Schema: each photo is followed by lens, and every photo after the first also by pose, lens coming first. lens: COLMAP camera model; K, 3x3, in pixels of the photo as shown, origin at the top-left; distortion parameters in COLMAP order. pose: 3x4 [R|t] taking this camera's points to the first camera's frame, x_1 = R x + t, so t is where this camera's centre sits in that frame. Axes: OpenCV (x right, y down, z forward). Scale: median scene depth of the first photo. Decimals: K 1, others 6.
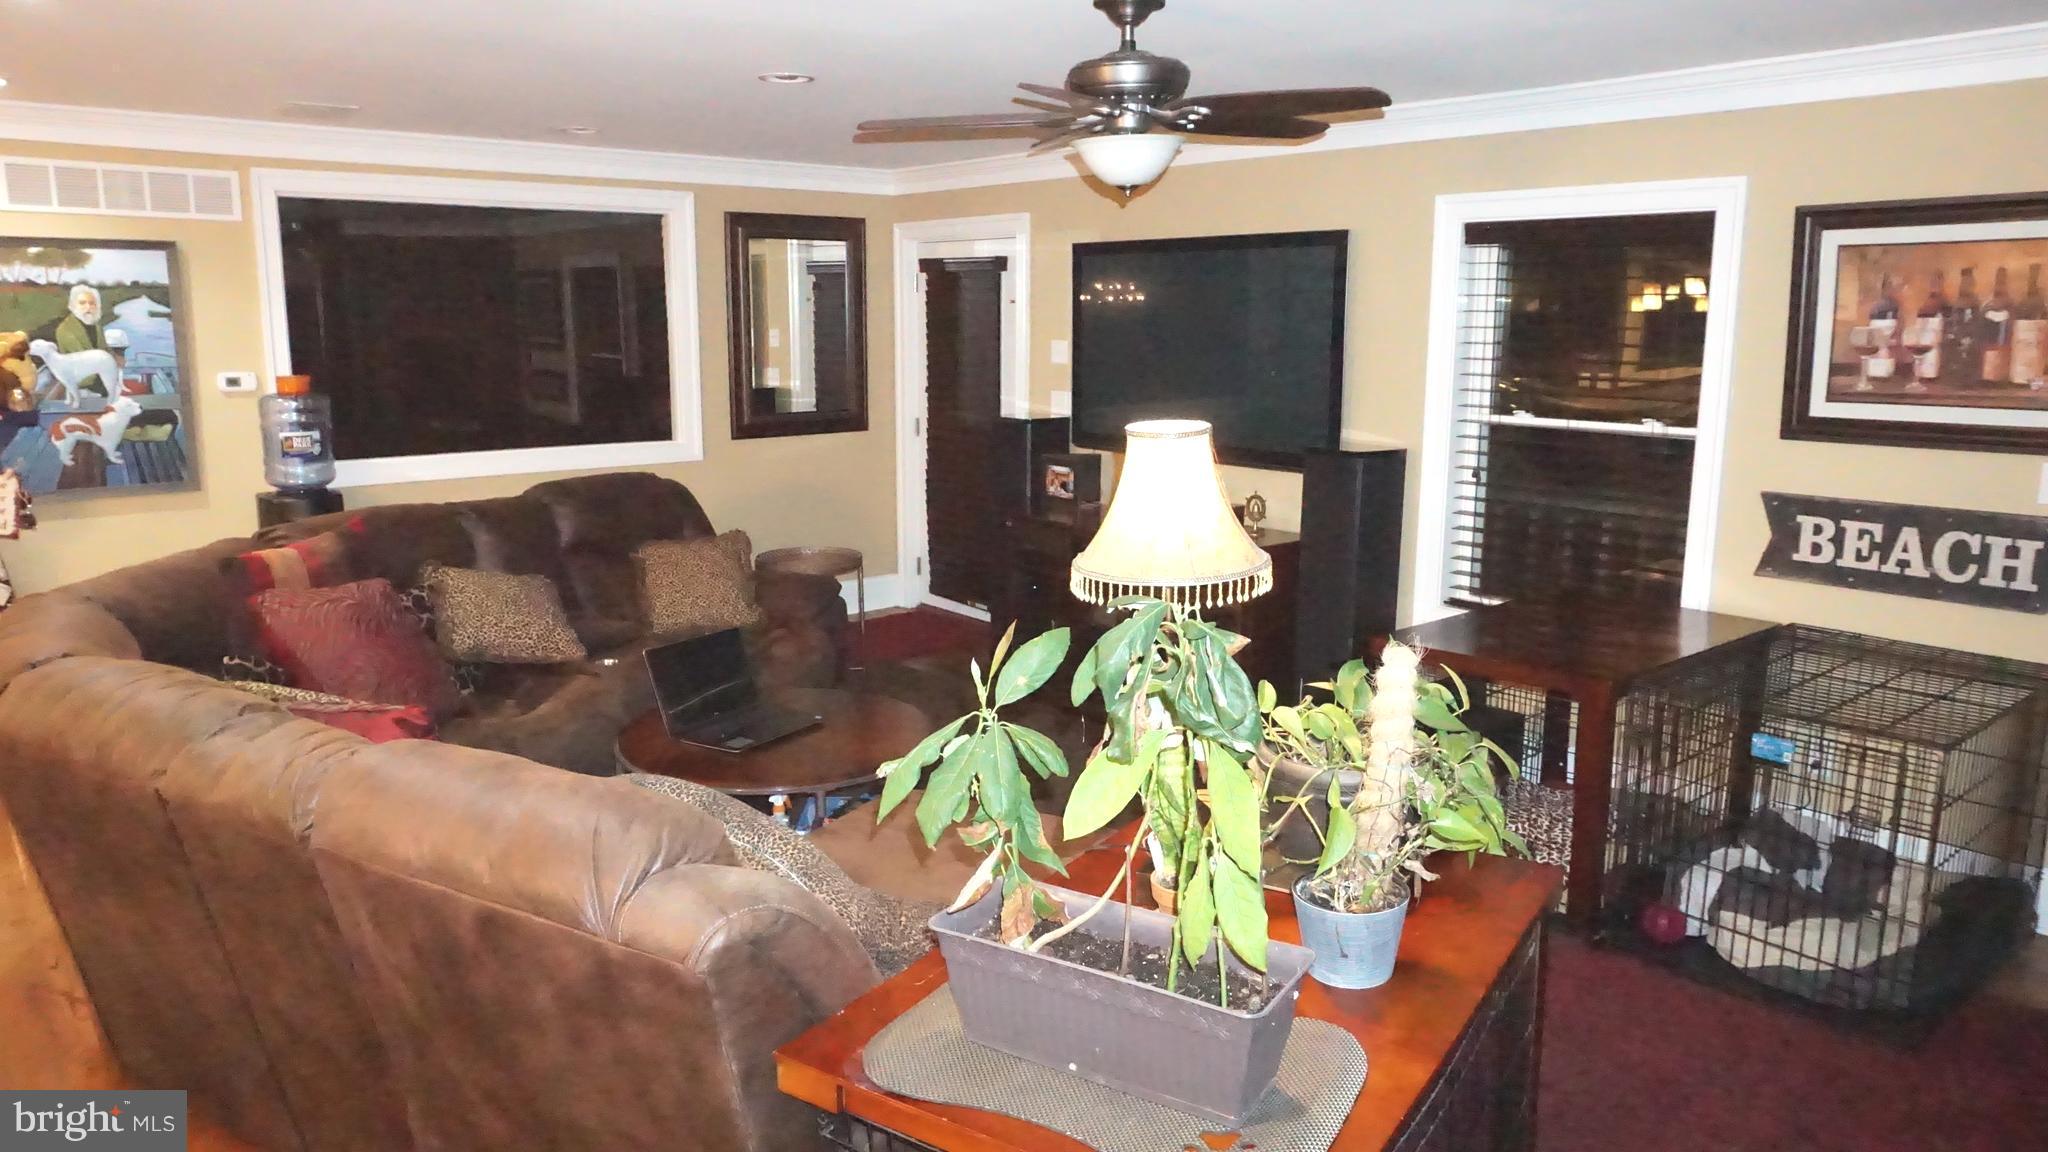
lens RADIAL K [[1366.7, 0, 1011.9], [0, 1366.7, 580.3], [0, 0, 1]] dist [-0.046620, 0.034763]
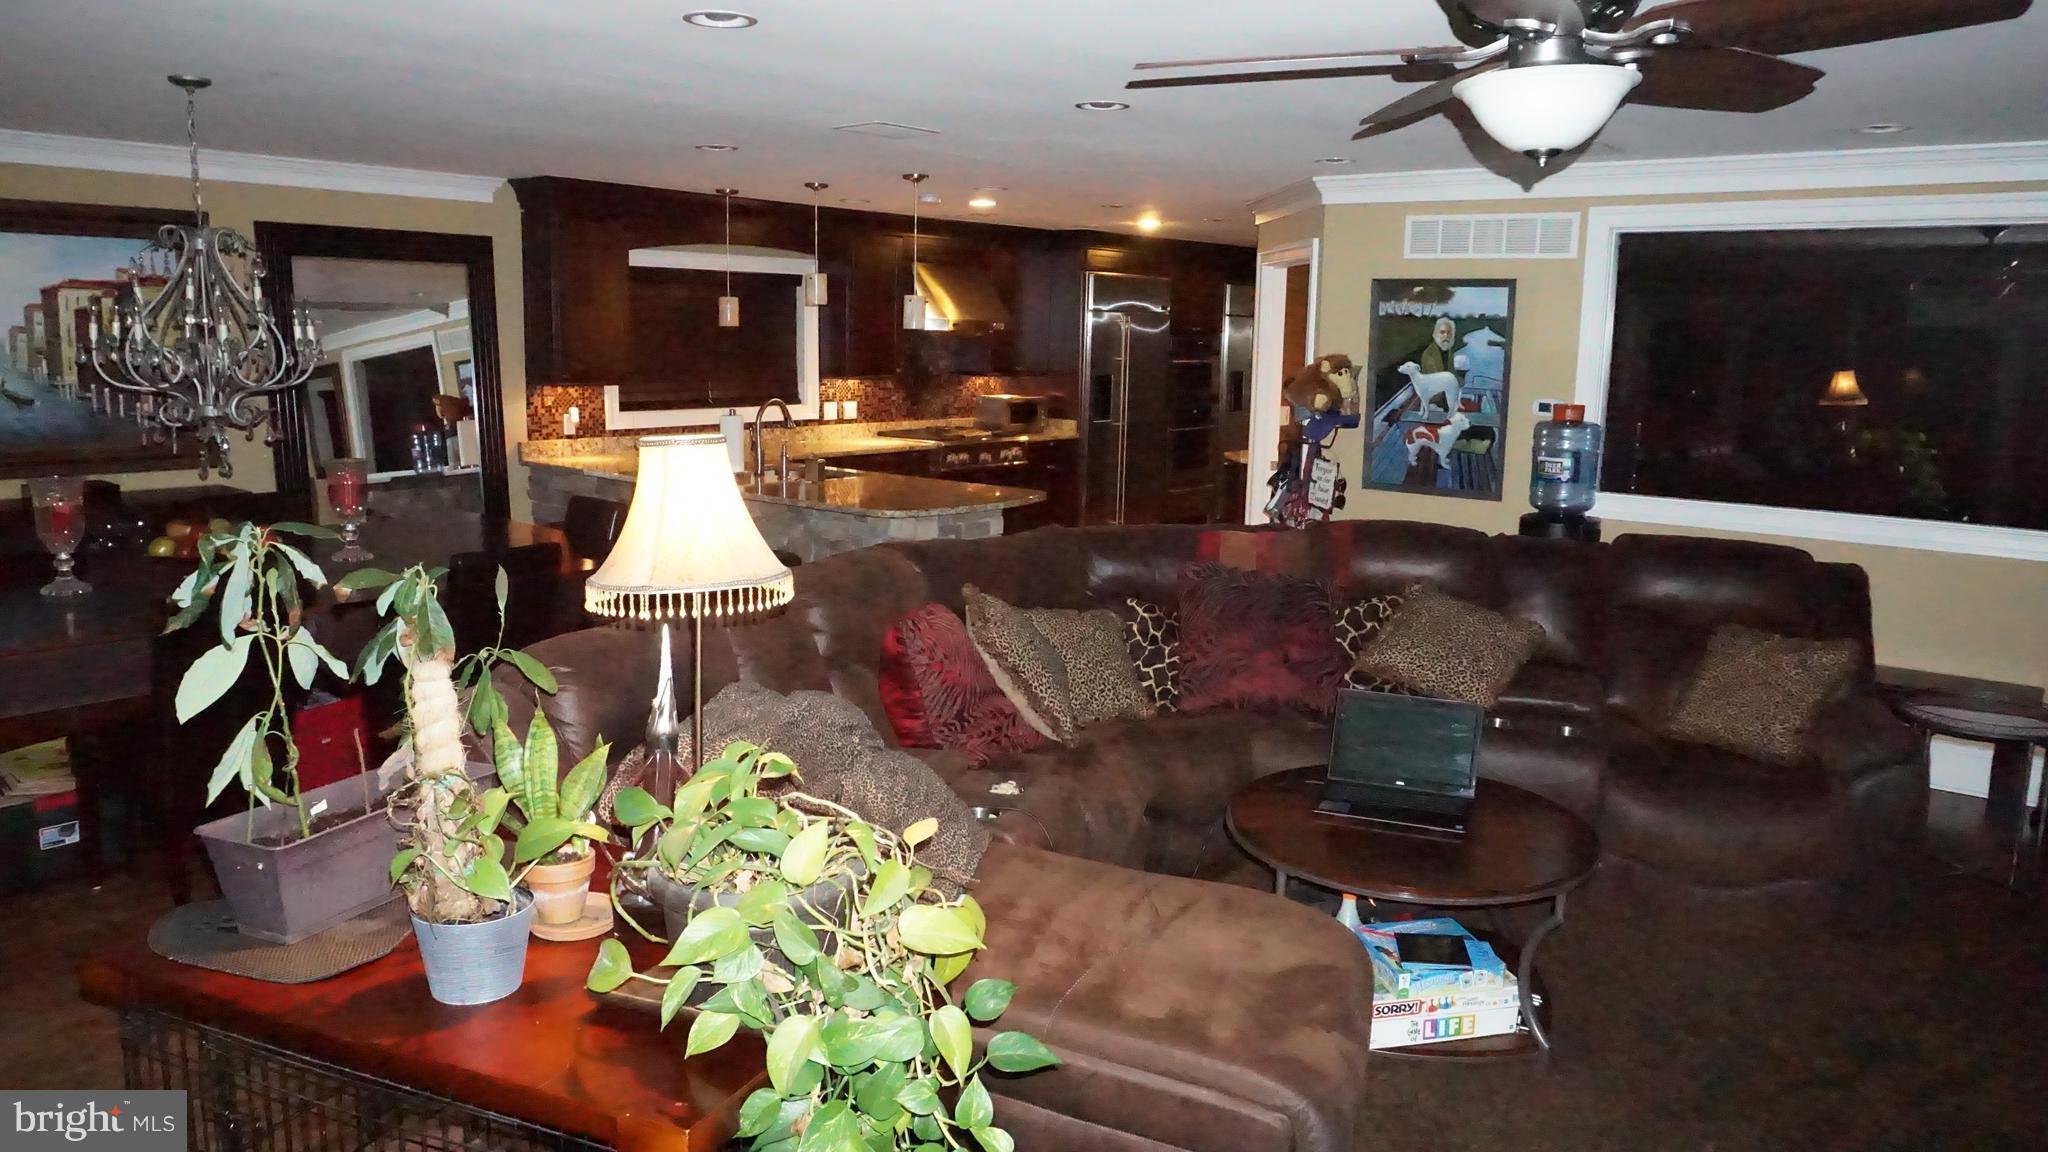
lens RADIAL K [[1366.7, 0, 1004.1], [0, 1366.7, 563.7], [0, 0, 1]] dist [-0.046620, 0.034763]
pose [[0.180271, 0.166439, -0.969433, 0.475321], [-0.210431, 0.969287, 0.127284, -0.083519], [0.960844, 0.181053, 0.209758, 0.435347]]
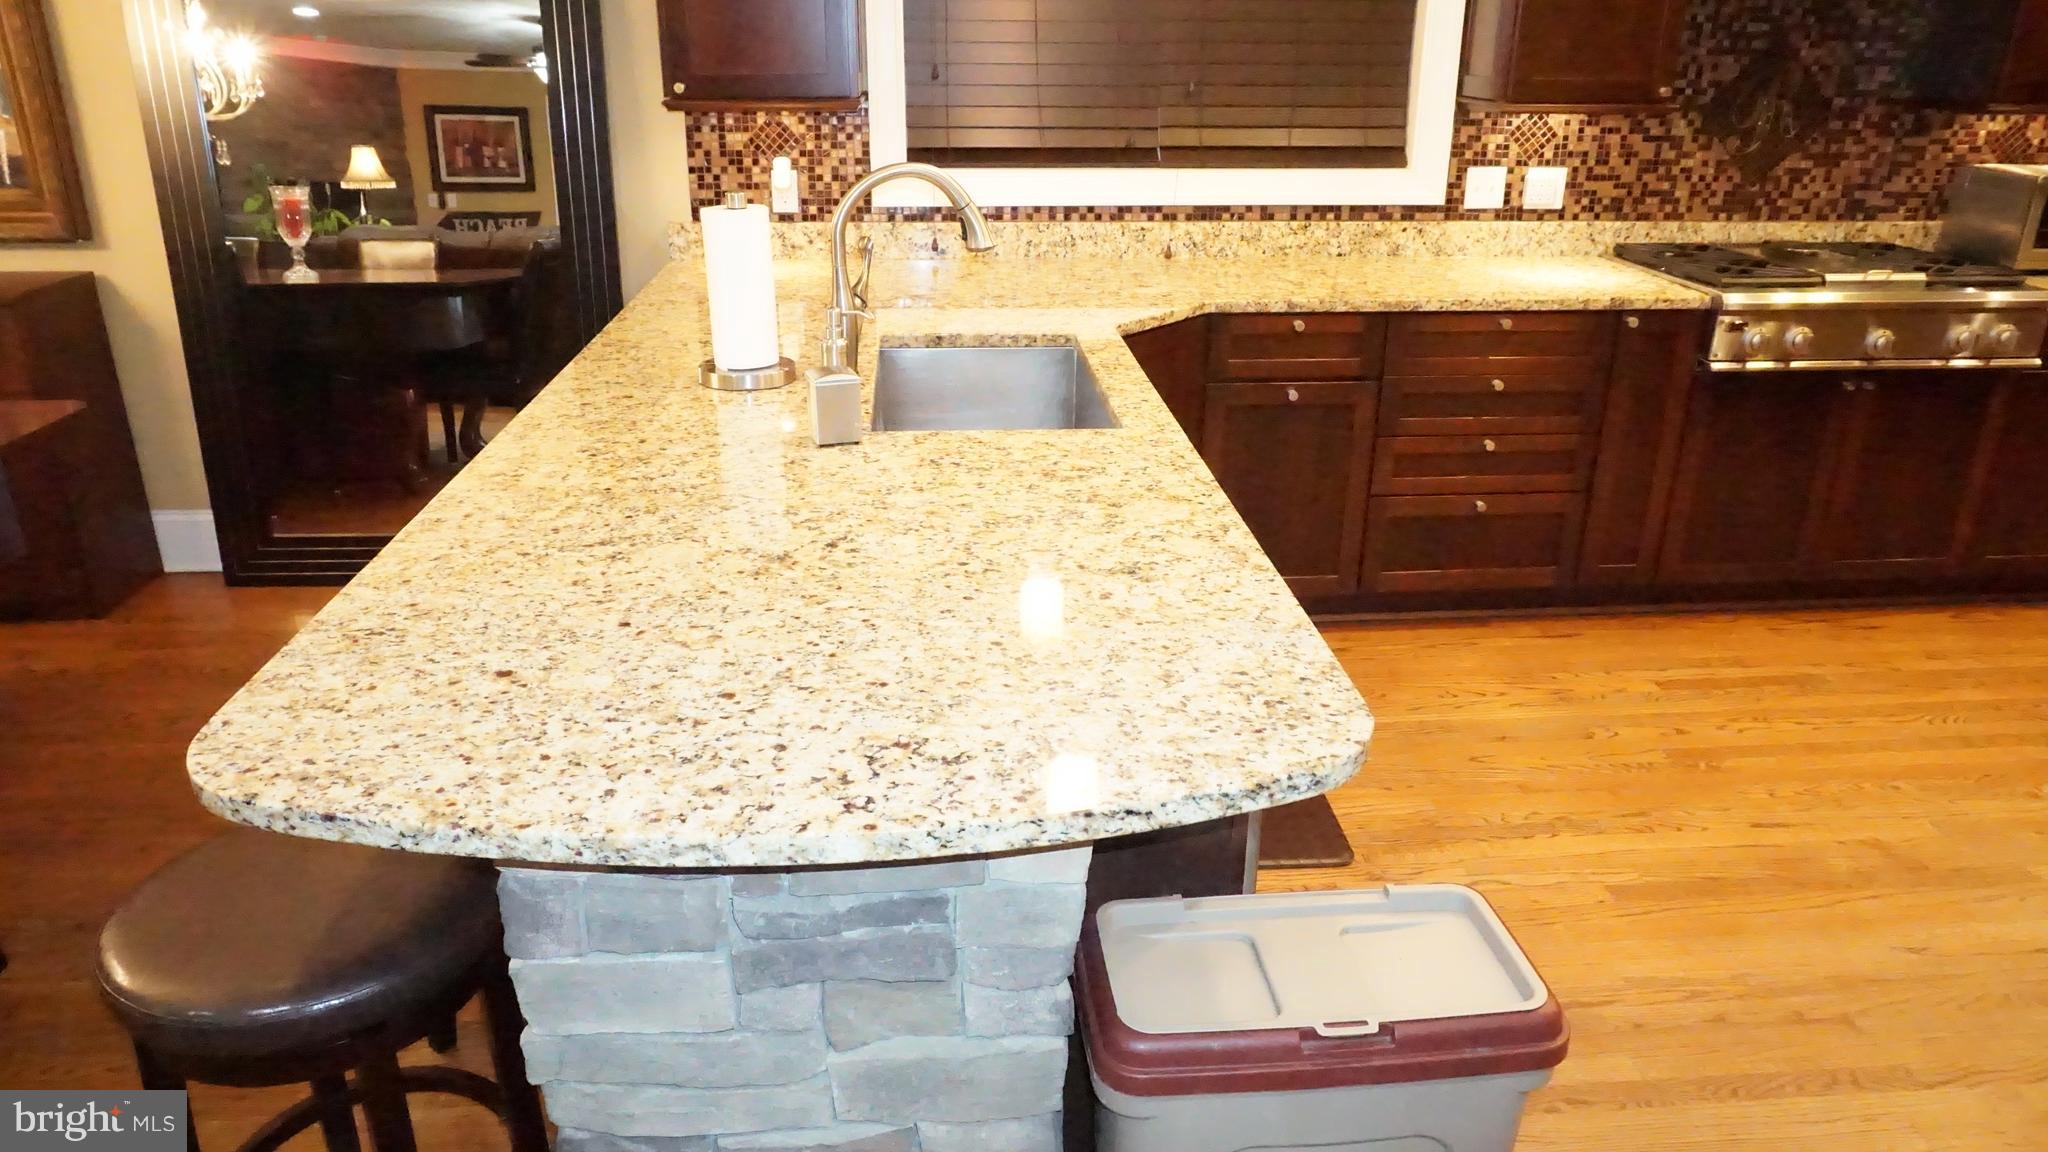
lens RADIAL K [[1366.7, 0, 1015.3], [0, 1366.7, 570.4], [0, 0, 1]] dist [-0.046620, 0.034763]
pose [[-0.581531, 0.294123, -0.758494, -0.621364], [-0.165365, 0.870153, 0.464206, -0.126295], [0.796540, 0.395379, -0.457384, 0.800917]]
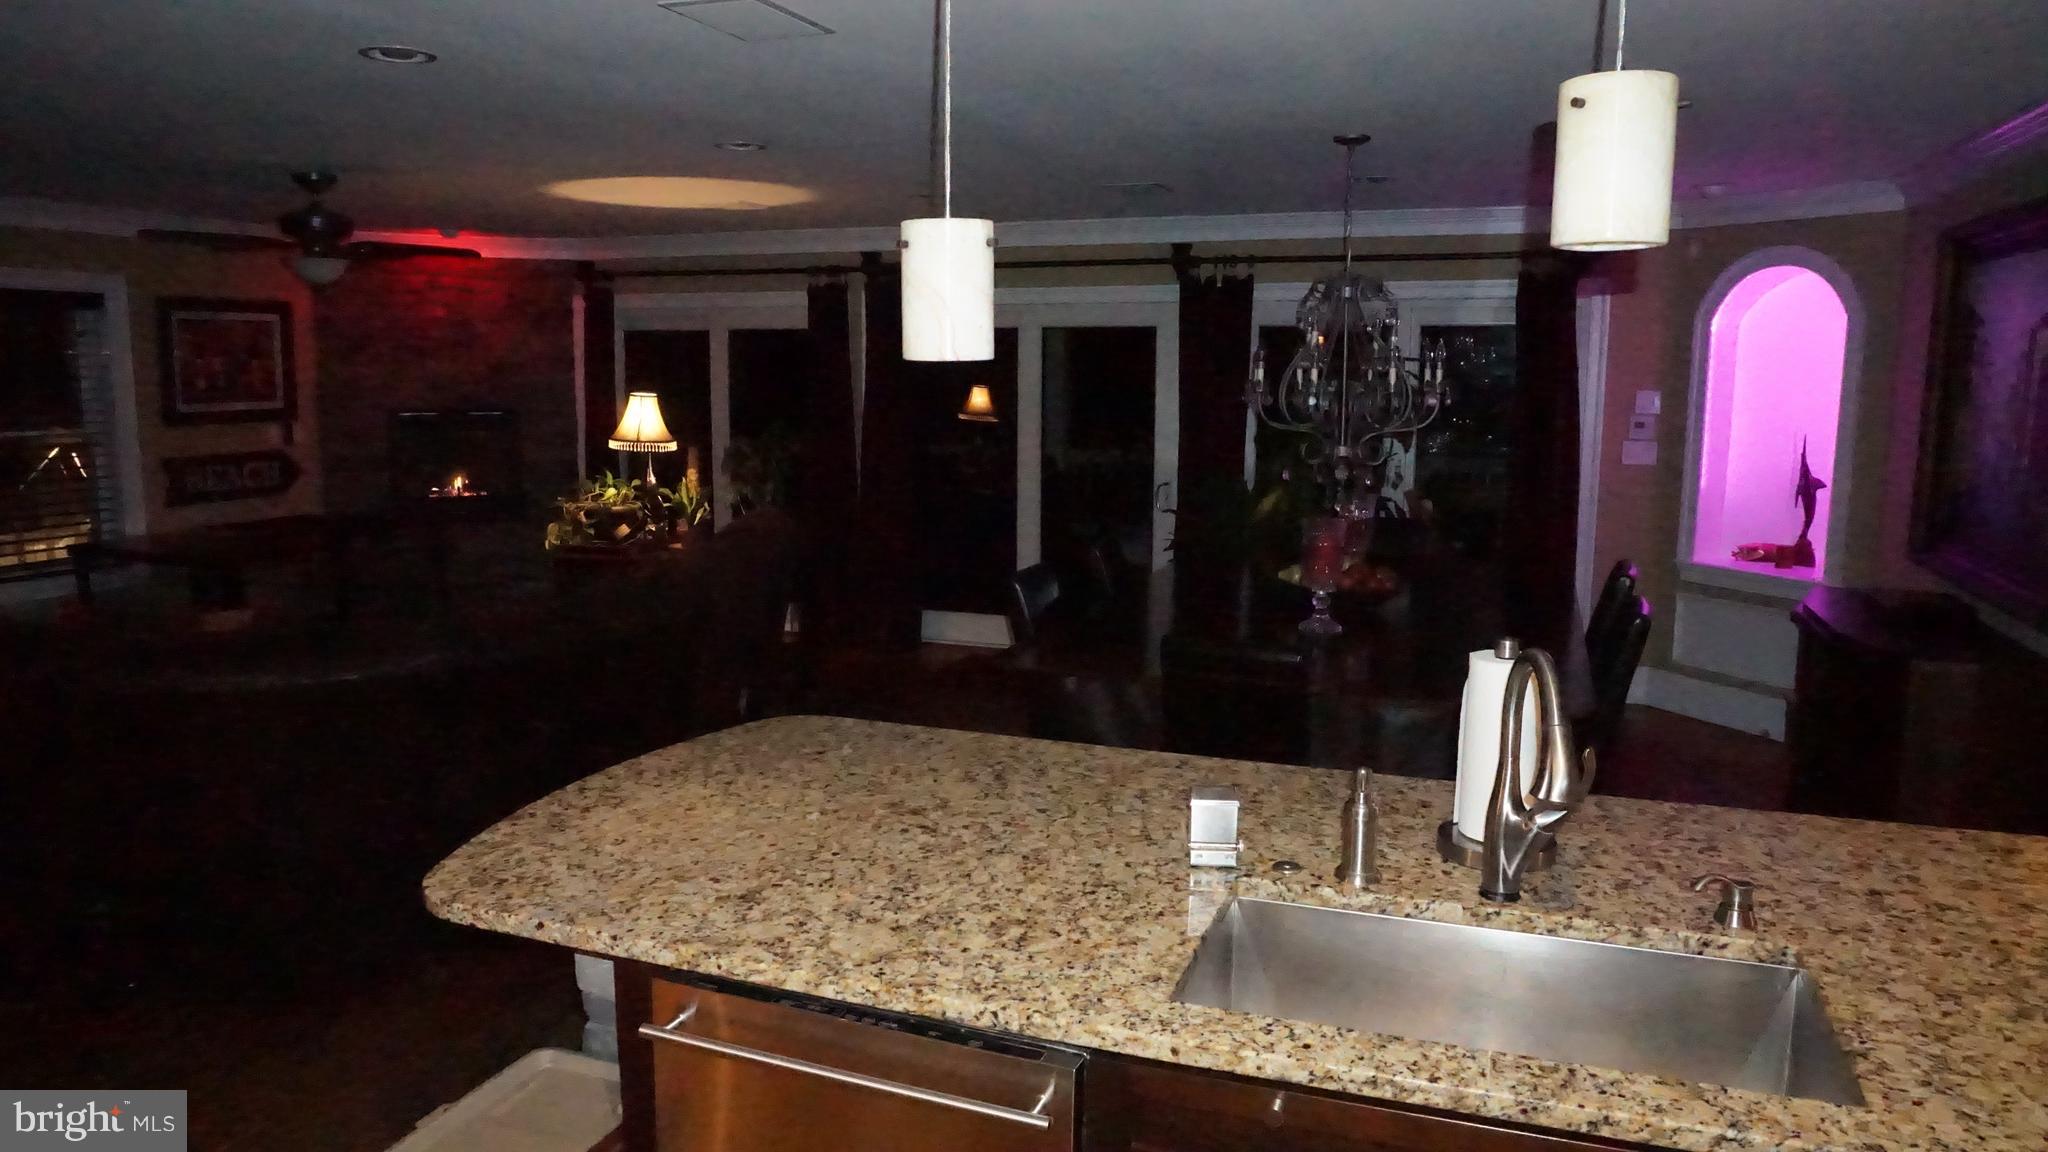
lens RADIAL K [[1366.7, 0, 1029.6], [0, 1366.7, 574.4], [0, 0, 1]] dist [-0.046620, 0.034763]
pose [[-0.502905, -0.138393, 0.853190, -1.269306], [0.162096, 0.954484, 0.250370, -0.149616], [-0.849006, 0.264211, -0.457582, 0.754582]]
